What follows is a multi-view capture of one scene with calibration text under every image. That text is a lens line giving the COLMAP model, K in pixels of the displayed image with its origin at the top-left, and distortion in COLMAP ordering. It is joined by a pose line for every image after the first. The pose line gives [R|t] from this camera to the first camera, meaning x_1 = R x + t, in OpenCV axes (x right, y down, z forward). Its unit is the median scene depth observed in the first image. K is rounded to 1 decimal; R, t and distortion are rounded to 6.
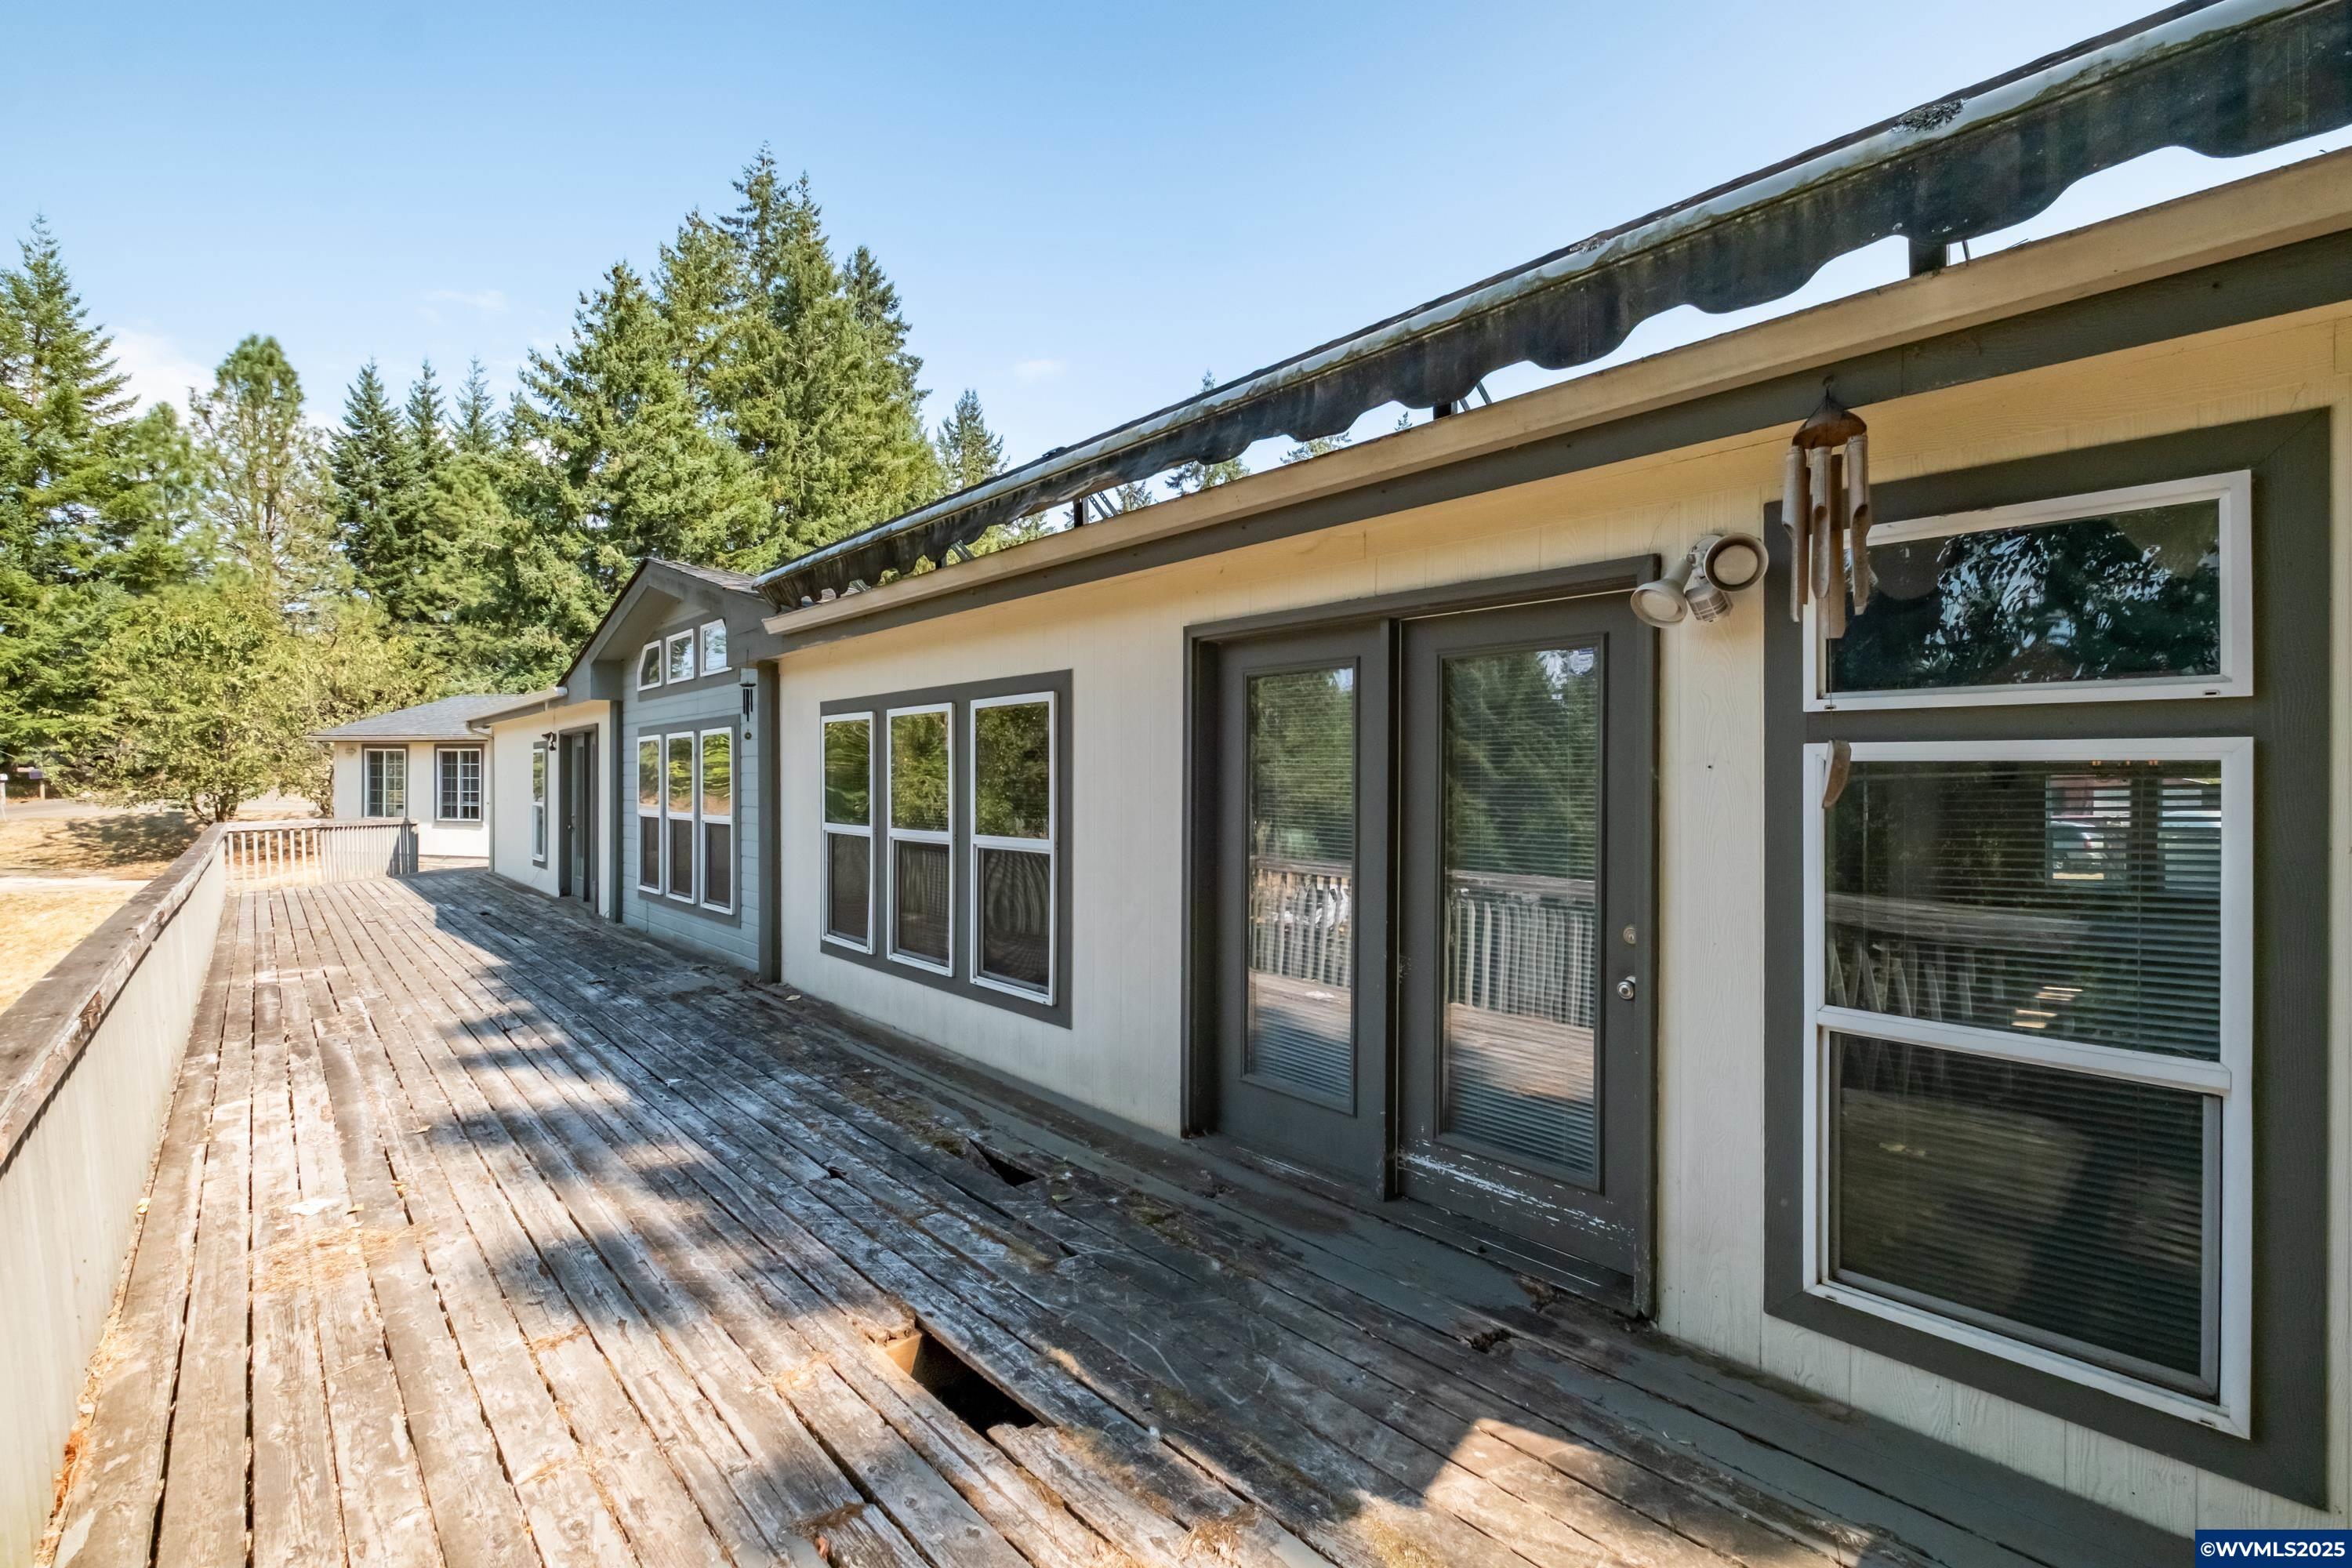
lens RADIAL K [[1084.9, 0, 1176.0], [0, 1084.9, 784.0], [0, 0, 1]] dist [-0.001641, 0.010103]
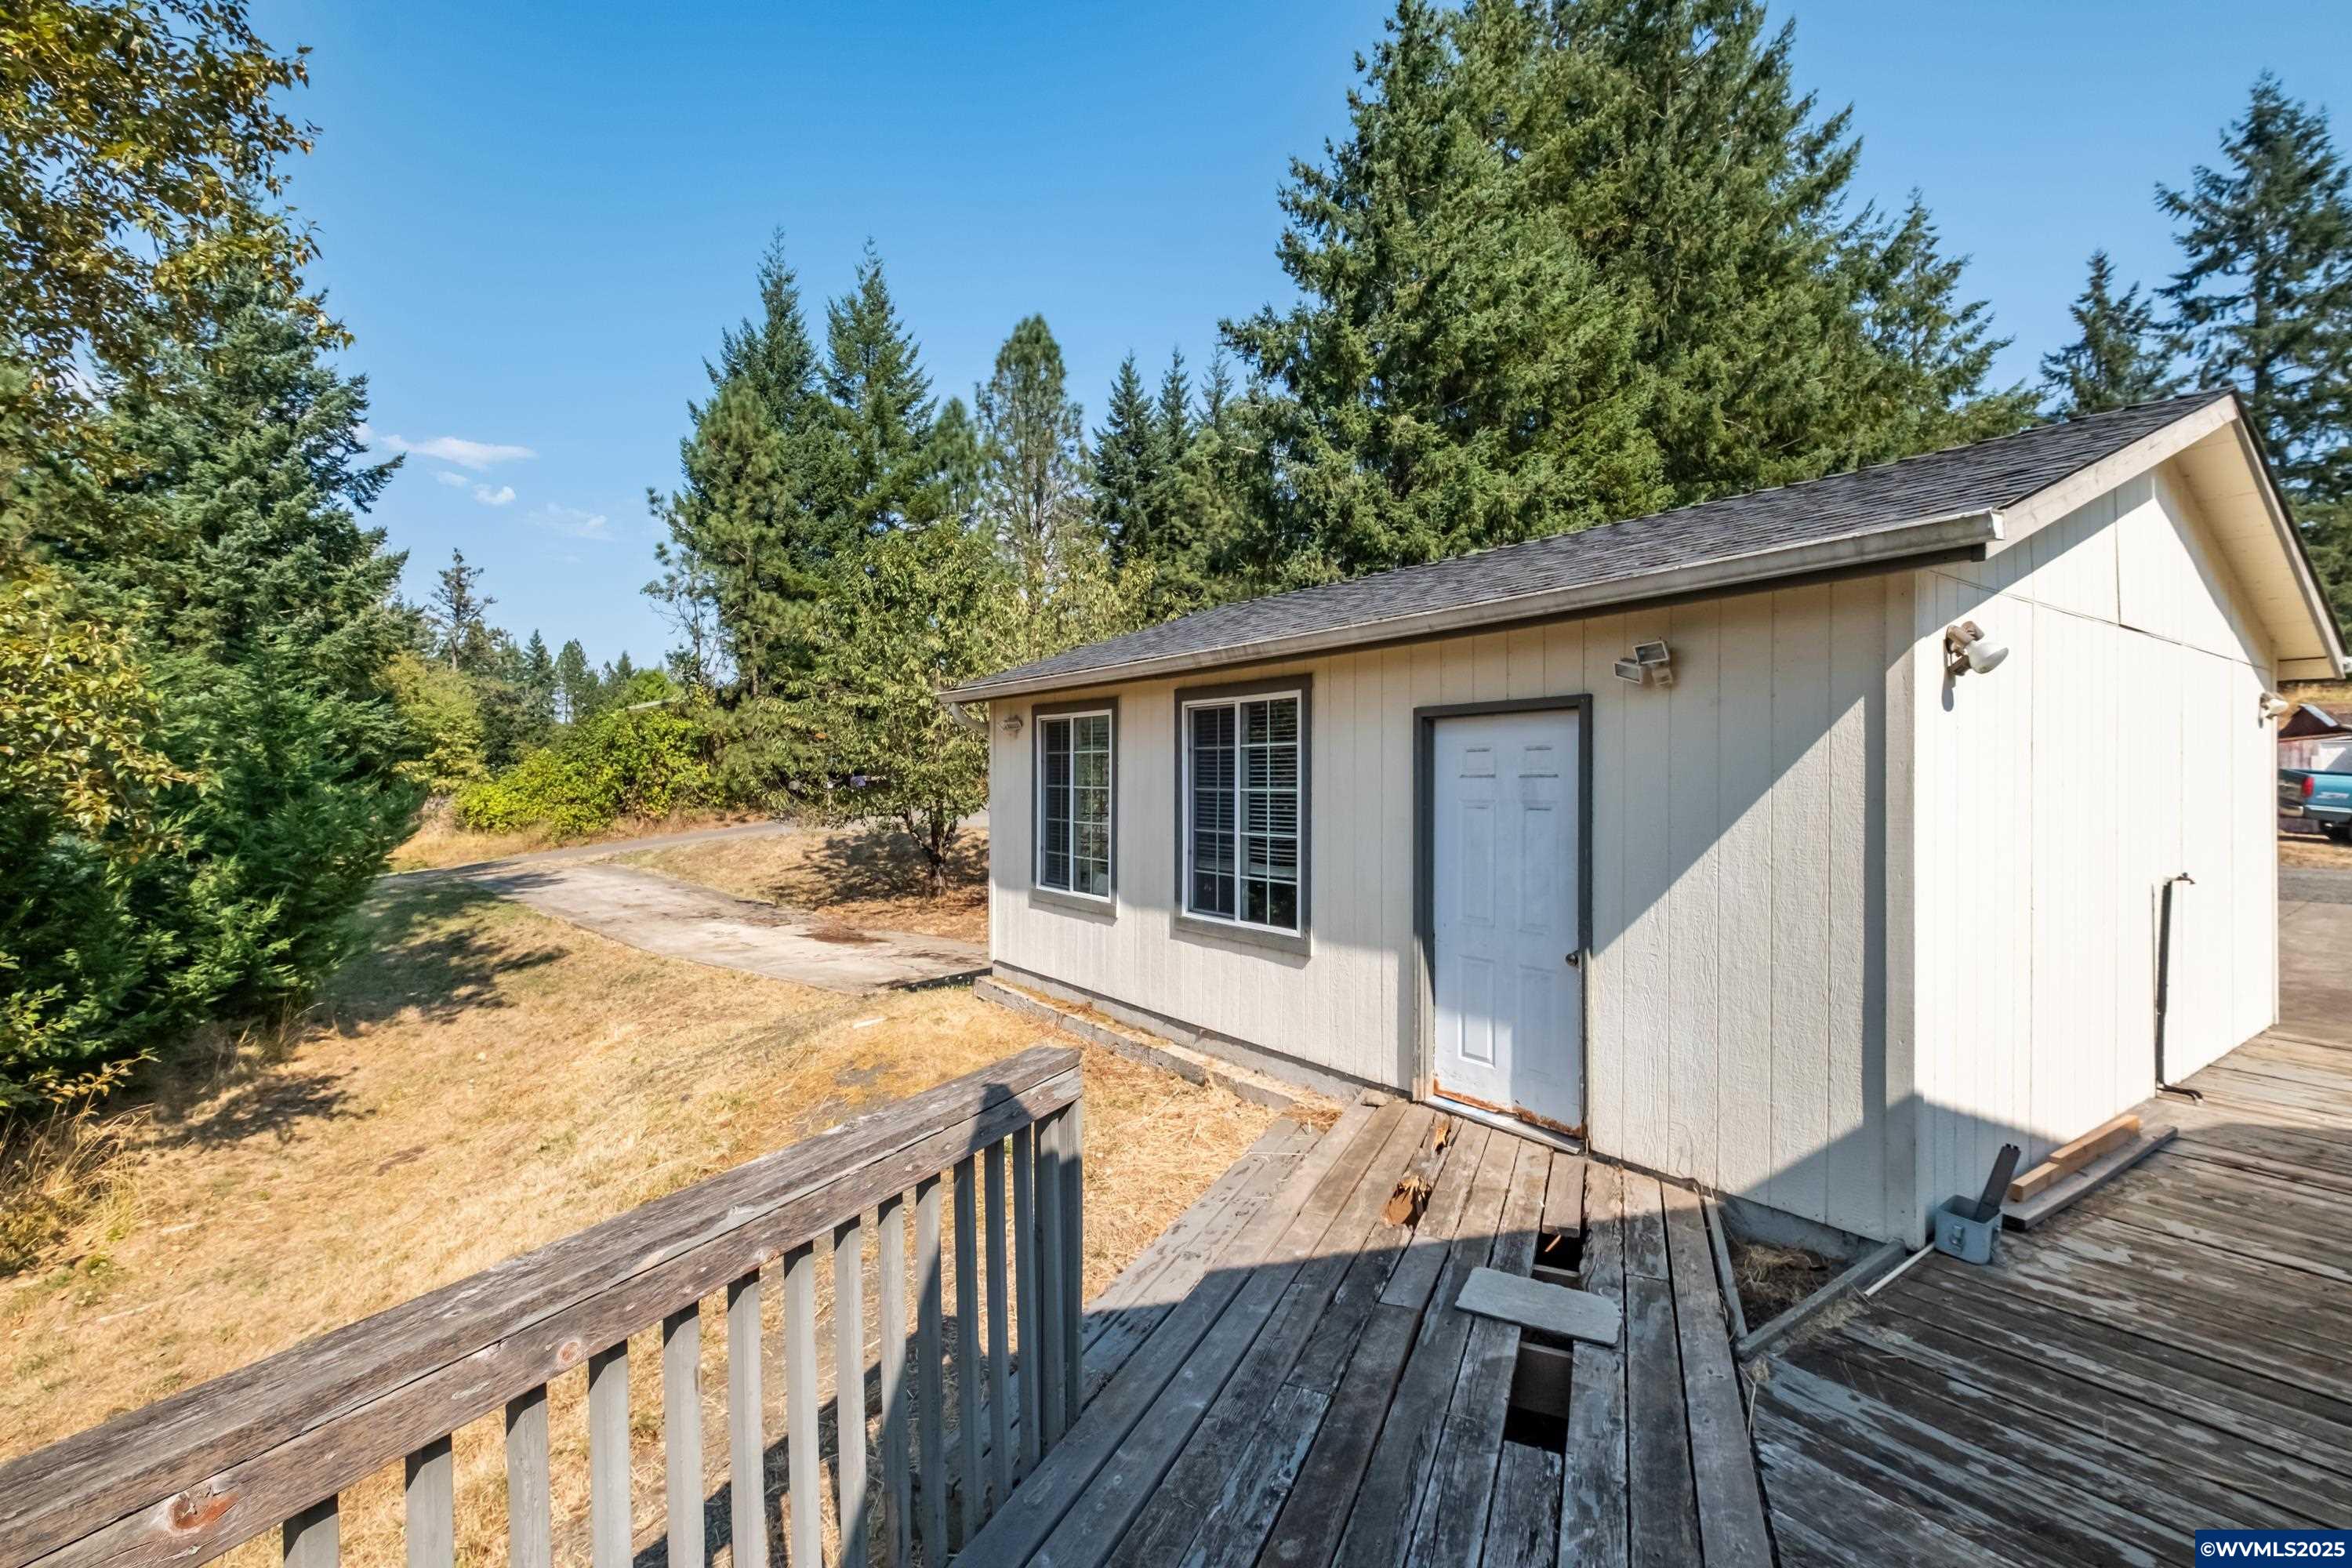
lens RADIAL K [[1054.9, 0, 1184.9], [0, 1054.9, 768.9], [0, 0, 1]] dist [-0.002371, 0.000074]
pose [[0.826038, -0.015295, -0.563407, -0.233962], [0.008658, 0.999858, -0.014450, -0.003363], [0.563549, 0.007059, 0.826053, 0.345460]]
